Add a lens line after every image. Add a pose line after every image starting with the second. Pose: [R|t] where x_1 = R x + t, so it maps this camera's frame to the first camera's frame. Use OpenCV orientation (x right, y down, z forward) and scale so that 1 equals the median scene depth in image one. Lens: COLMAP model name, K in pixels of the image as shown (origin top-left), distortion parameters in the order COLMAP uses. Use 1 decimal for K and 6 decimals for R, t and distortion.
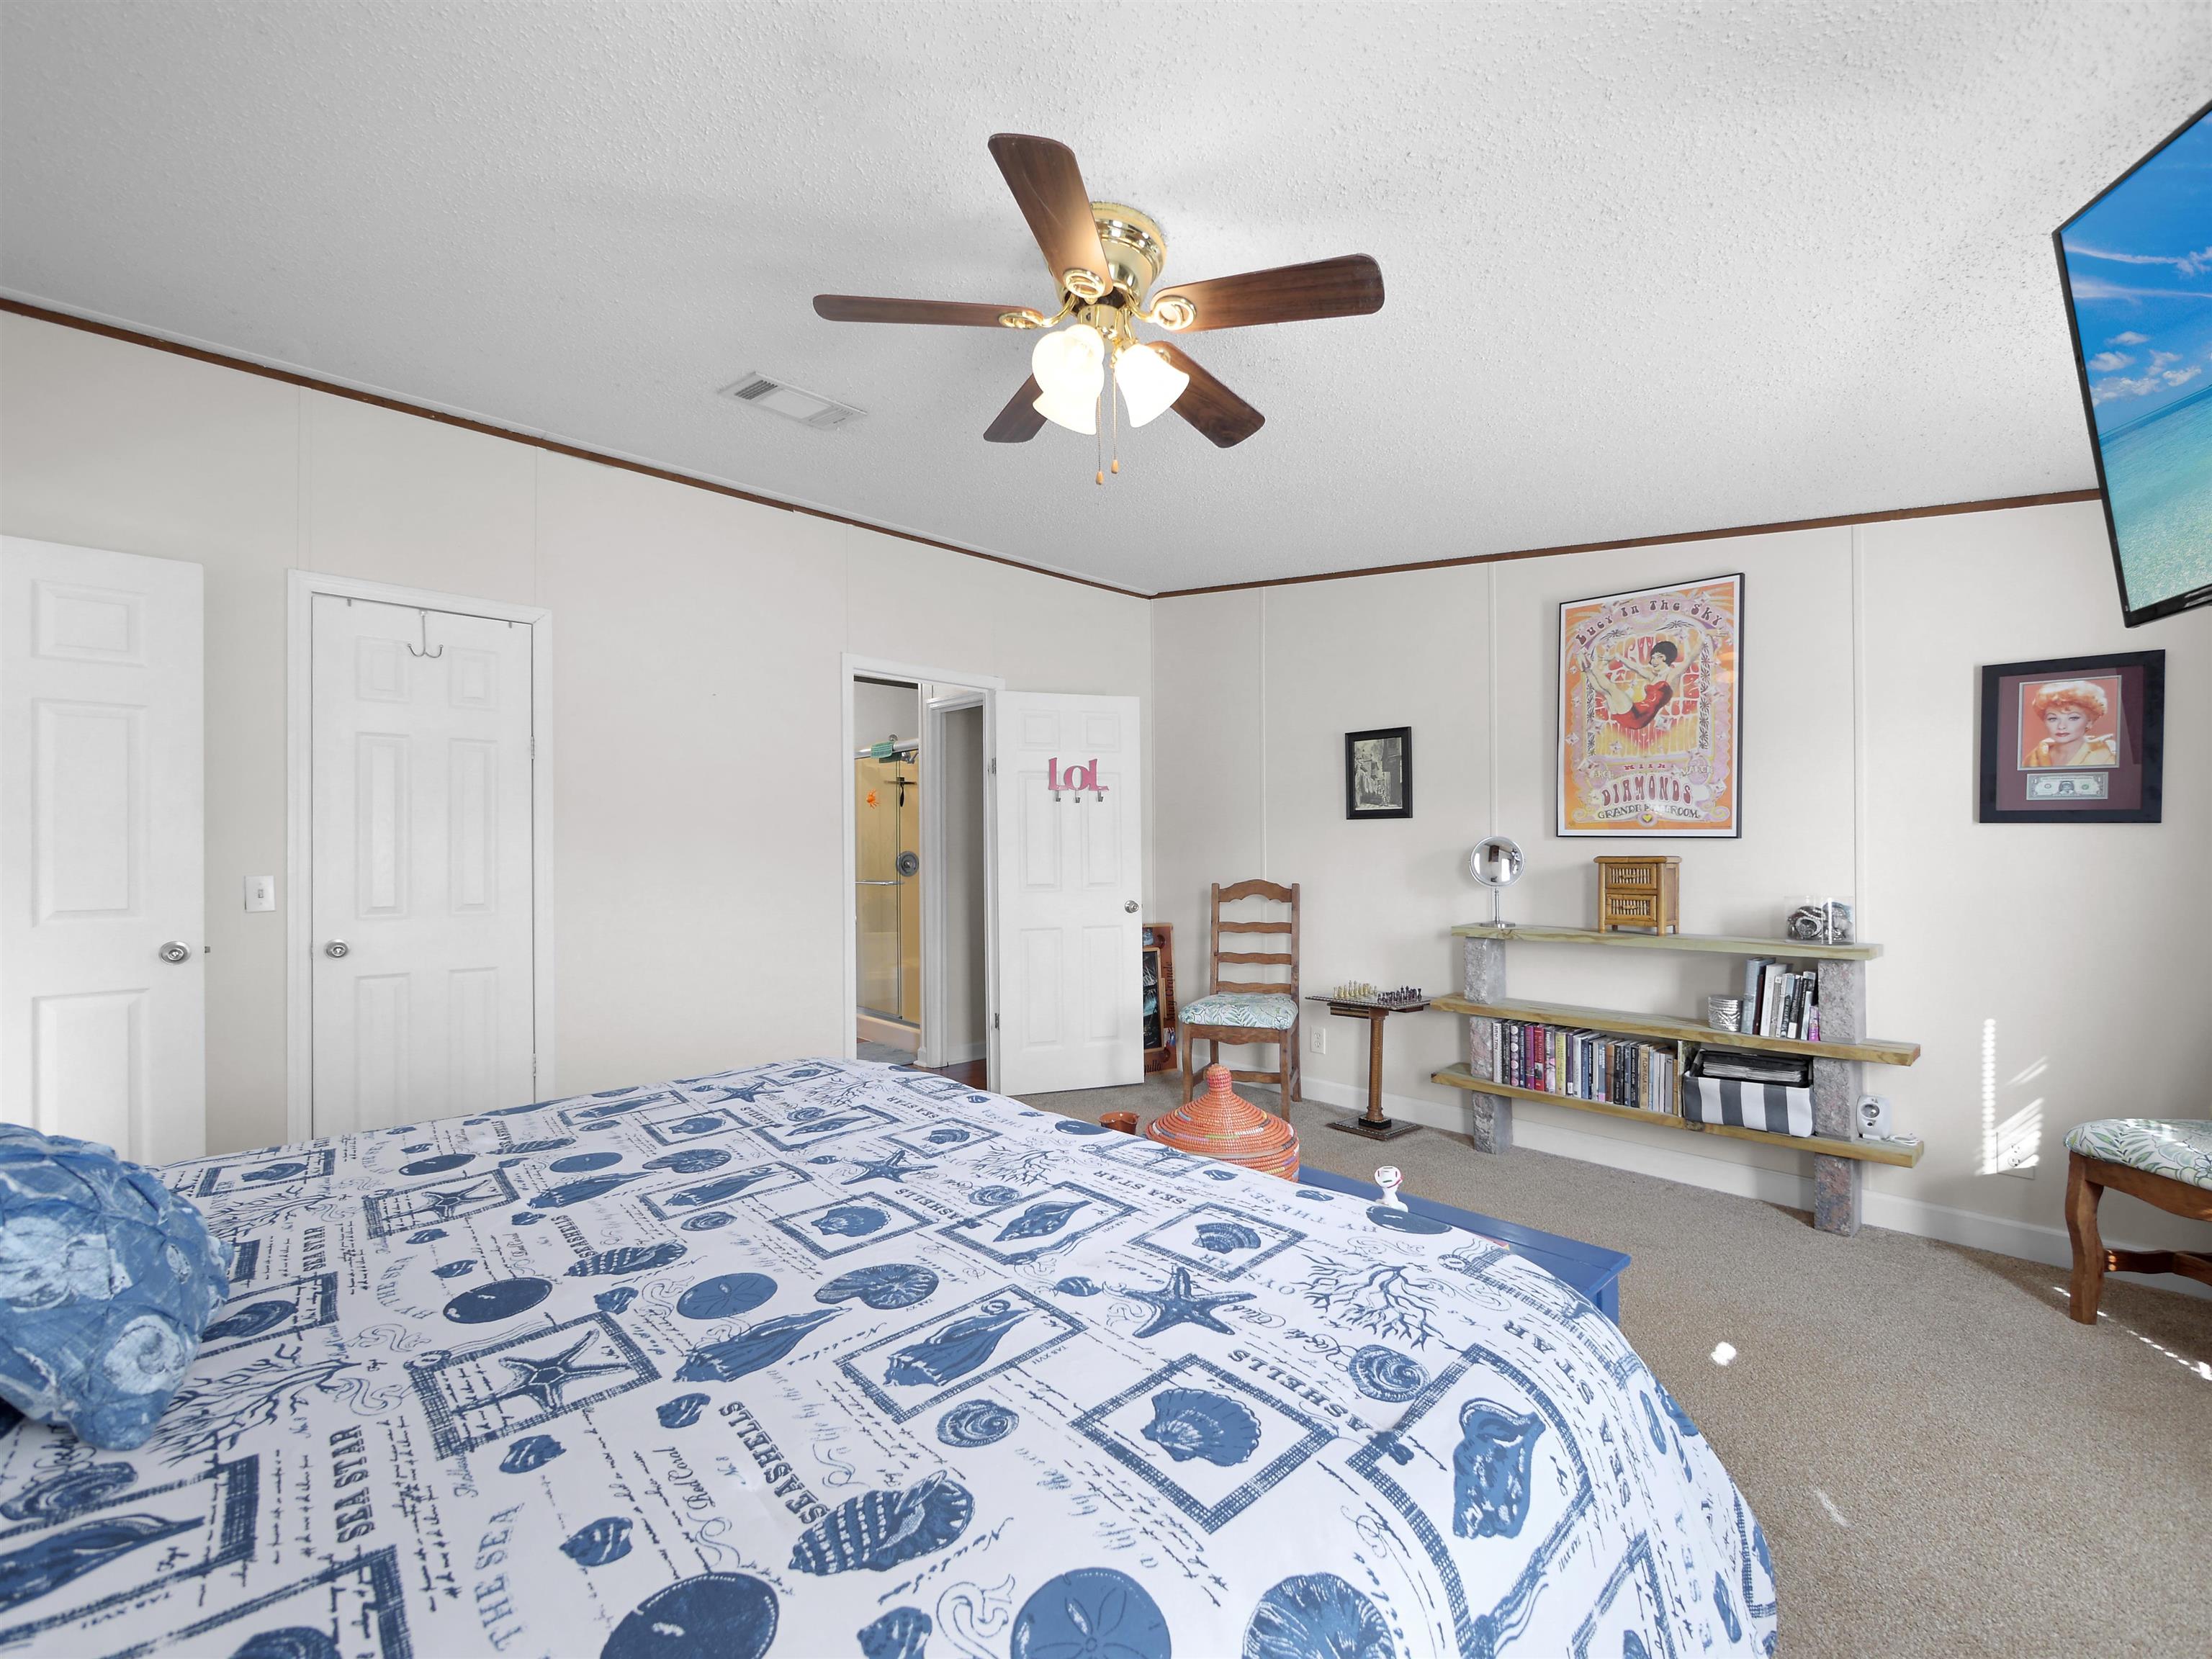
lens RADIAL K [[841.6, 0, 1110.0], [0, 841.6, 851.2], [0, 0, 1]] dist [-0.007922, 0.000116]
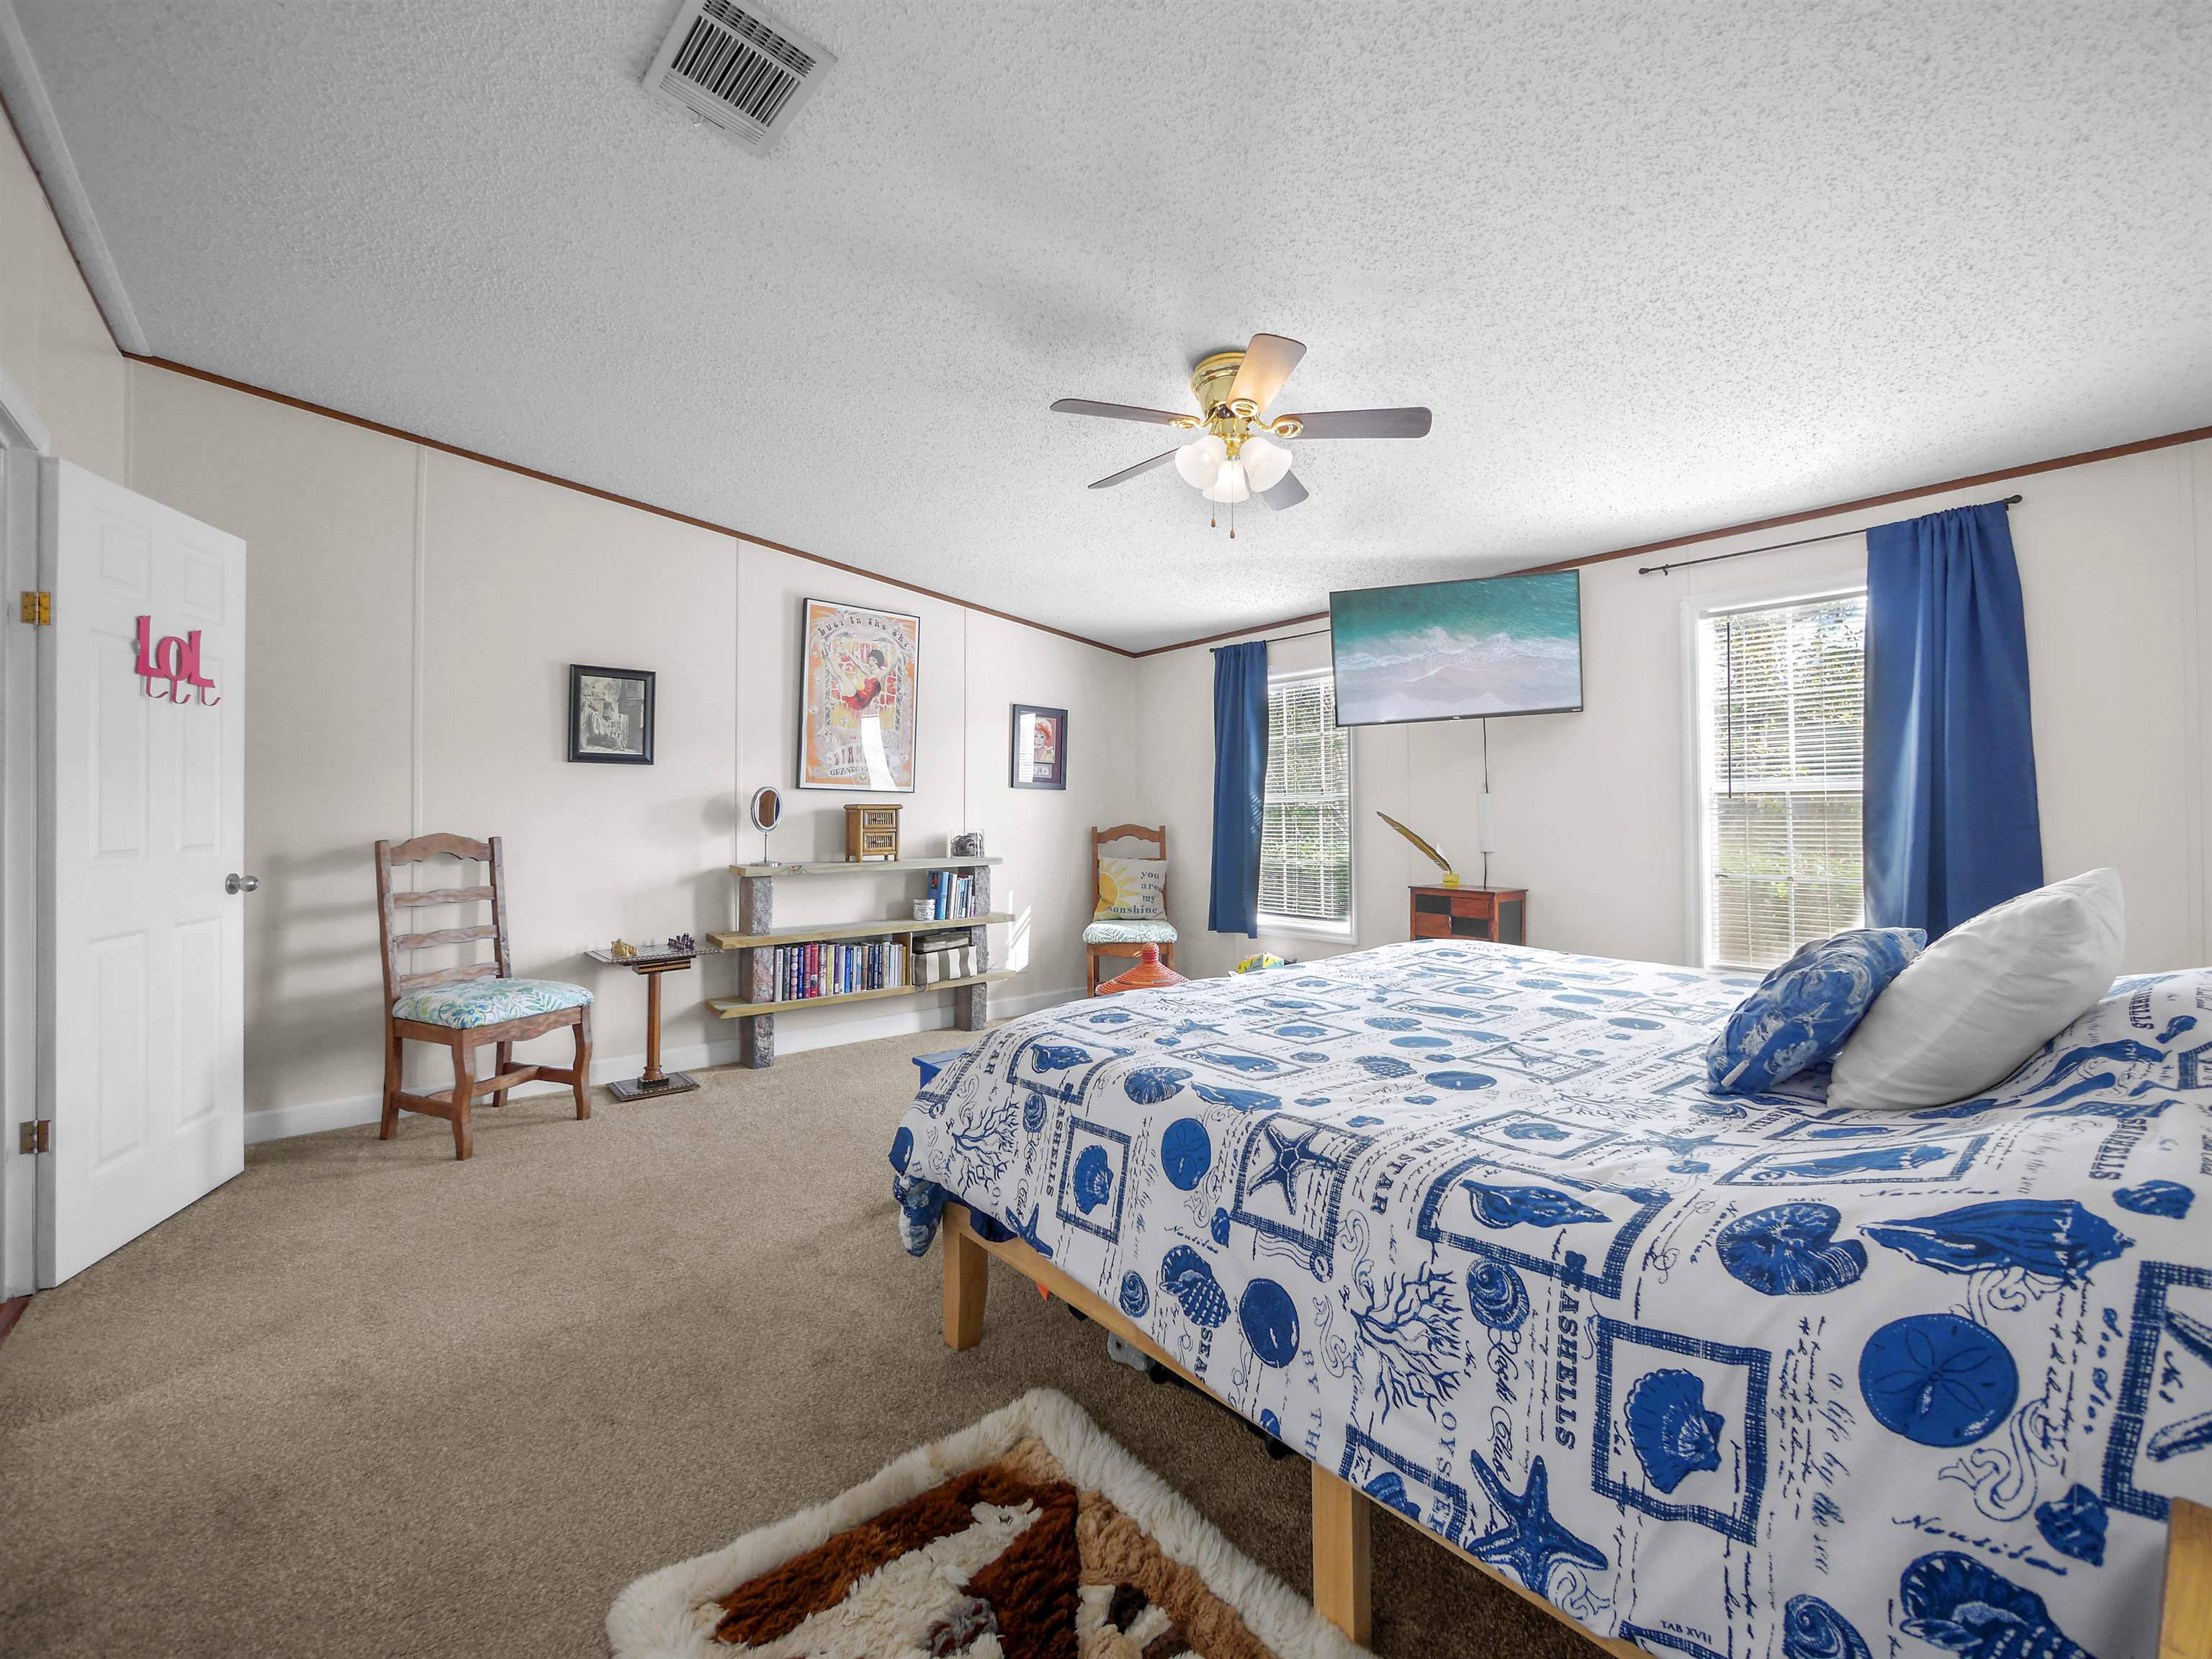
lens RADIAL K [[939.0, 0, 1114.4], [0, 939.0, 814.8], [0, 0, 1]] dist [-0.005162, 0.000110]
pose [[0.151078, 0.021627, 0.988285, -0.782695], [0.014992, 0.999596, -0.024167, 0.063548], [-0.988408, 0.018467, 0.150693, 0.376003]]
